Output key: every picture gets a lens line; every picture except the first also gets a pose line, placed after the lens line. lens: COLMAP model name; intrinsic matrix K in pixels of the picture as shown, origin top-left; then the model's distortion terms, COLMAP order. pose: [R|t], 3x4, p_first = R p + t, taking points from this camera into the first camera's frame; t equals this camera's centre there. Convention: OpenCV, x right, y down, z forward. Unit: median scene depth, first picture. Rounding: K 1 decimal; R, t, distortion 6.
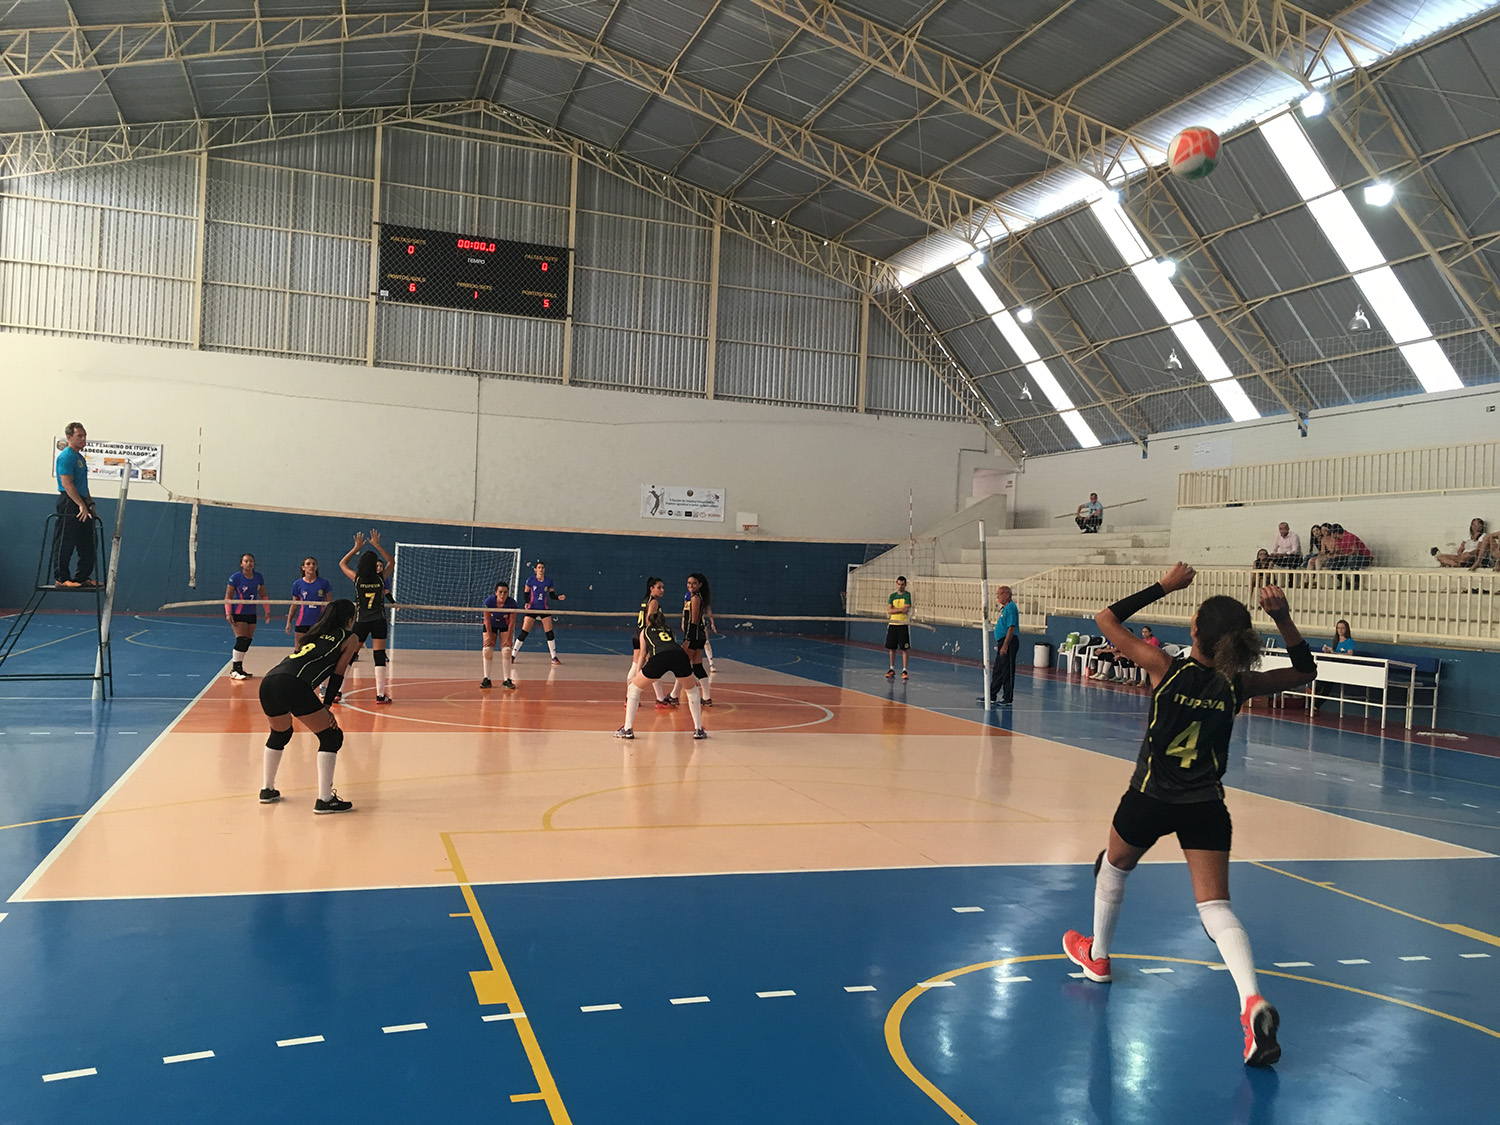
lens RADIAL K [[1274.2, 0, 765.3], [0, 1274.2, 558.4], [0, 0, 1]] dist [0.073444, -0.106066]
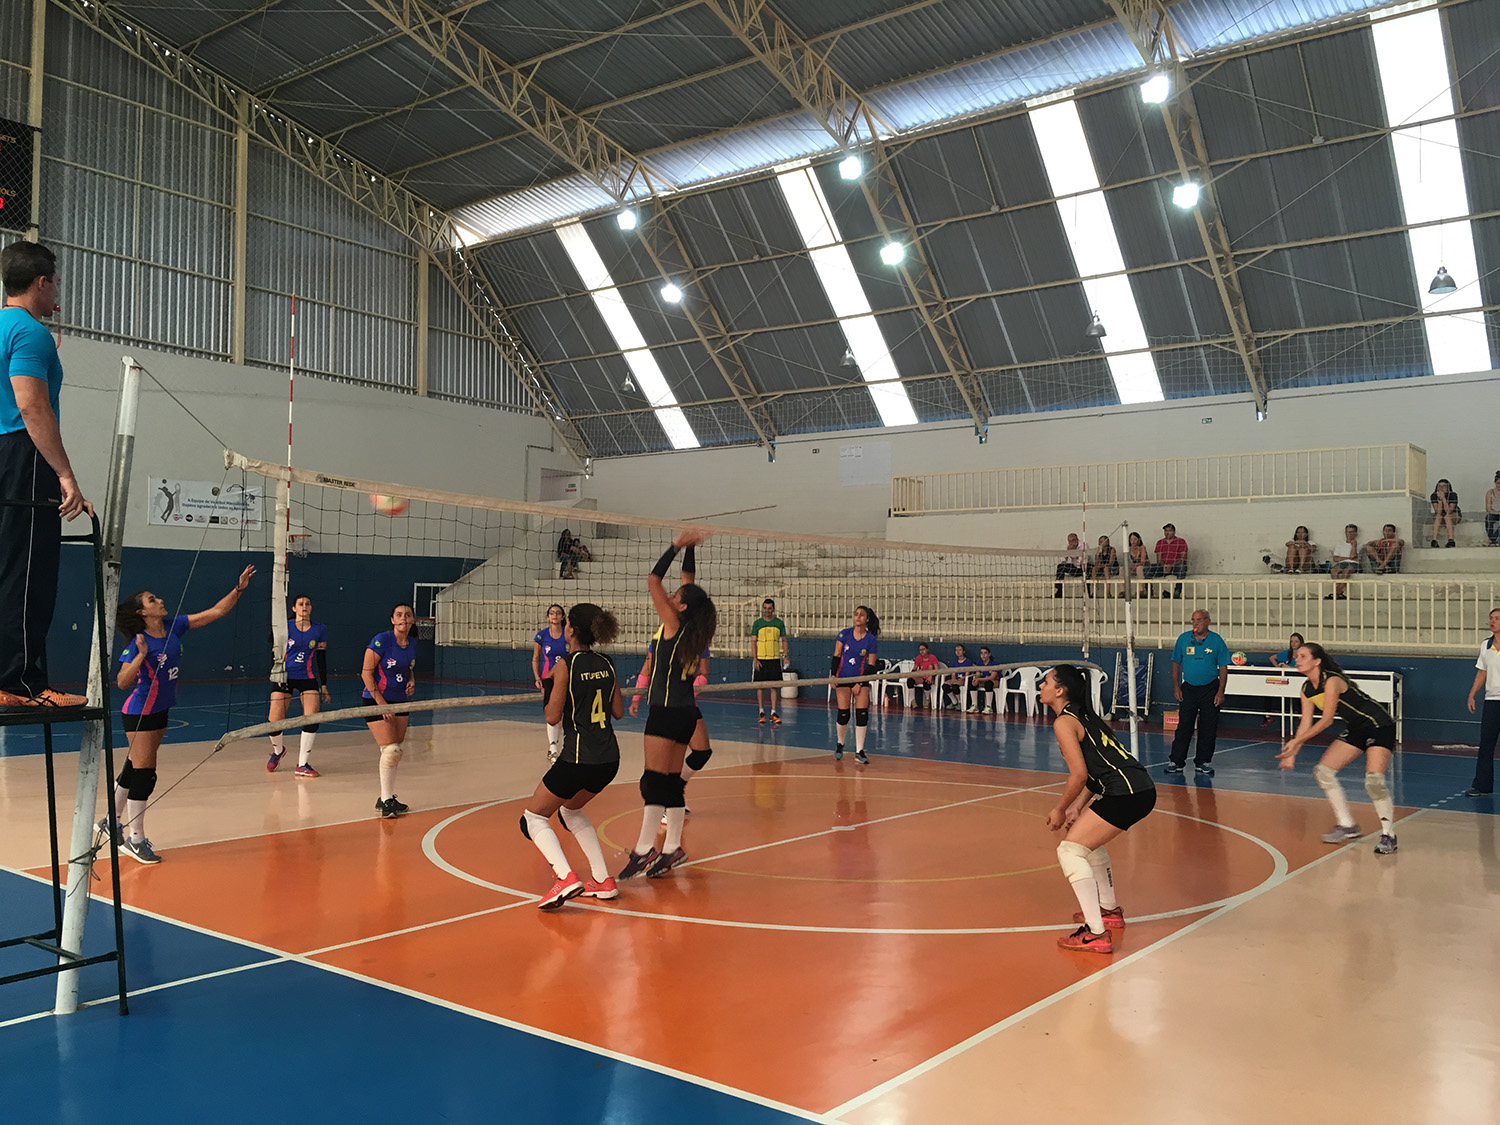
lens RADIAL K [[1274.2, 0, 760.0], [0, 1274.2, 554.0], [0, 0, 1]] dist [0.073444, -0.106066]
pose [[0.835557, -0.010915, 0.549295, -0.236791], [0.017701, 0.999818, -0.007058, -0.005721], [-0.549118, 0.015620, 0.835599, 0.255240]]
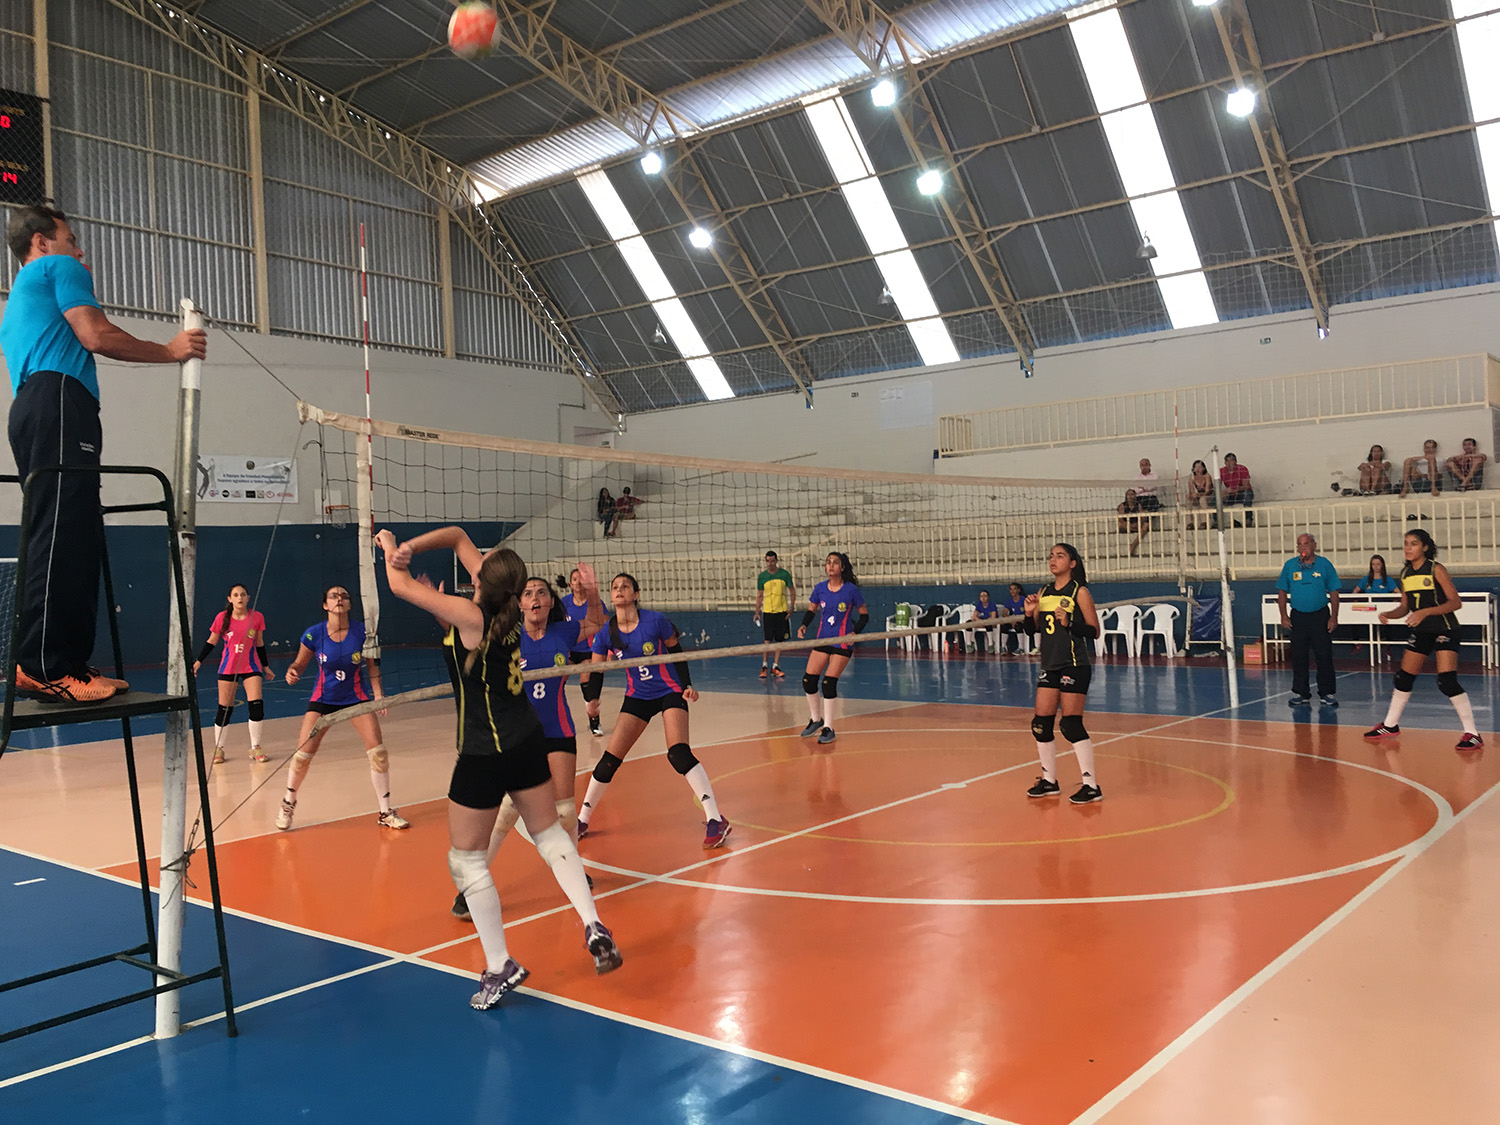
lens RADIAL K [[1274.2, 0, 757.0], [0, 1274.2, 560.6], [0, 0, 1]] dist [0.073444, -0.106066]
pose [[0.845382, -0.073730, 0.529050, -0.238024], [0.065206, 0.997265, 0.034788, -0.005085], [-0.530168, 0.005088, 0.847877, 0.278648]]
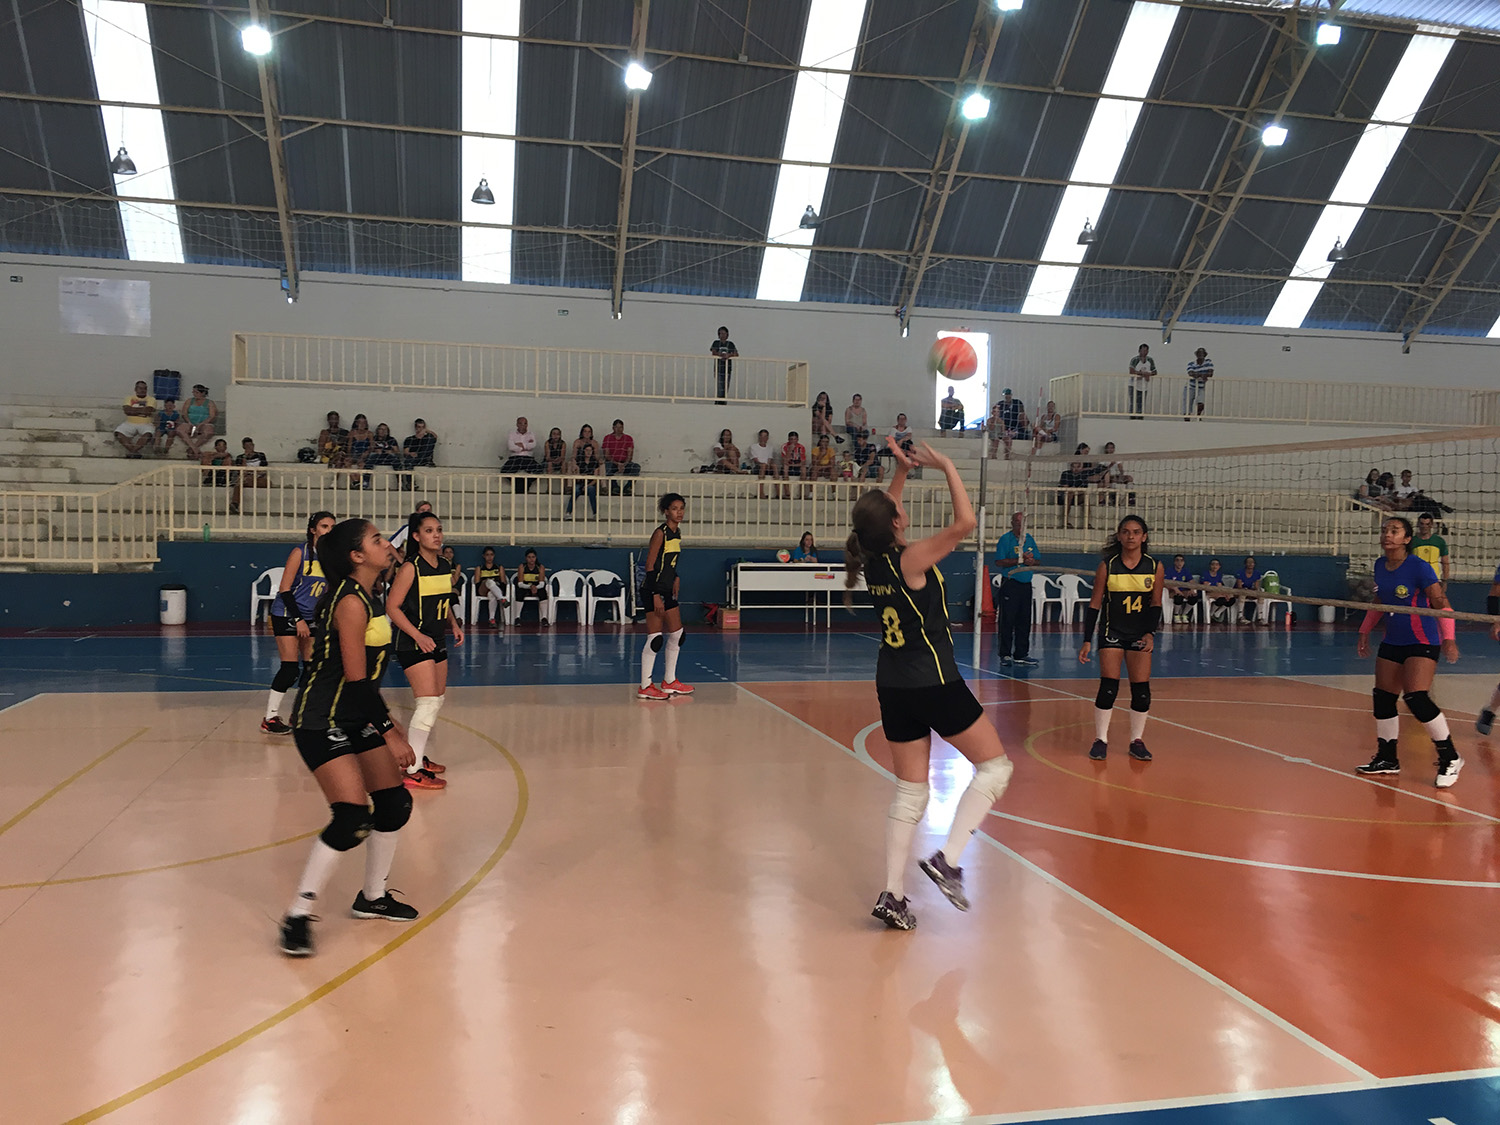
lens RADIAL K [[1274.2, 0, 728.4], [0, 1274.2, 584.9], [0, 0, 1]] dist [0.073444, -0.106066]
pose [[0.098467, -0.098220, 0.990281, -0.344856], [-0.027455, 0.994470, 0.101365, -0.006152], [-0.994762, -0.037169, 0.095225, 0.583940]]
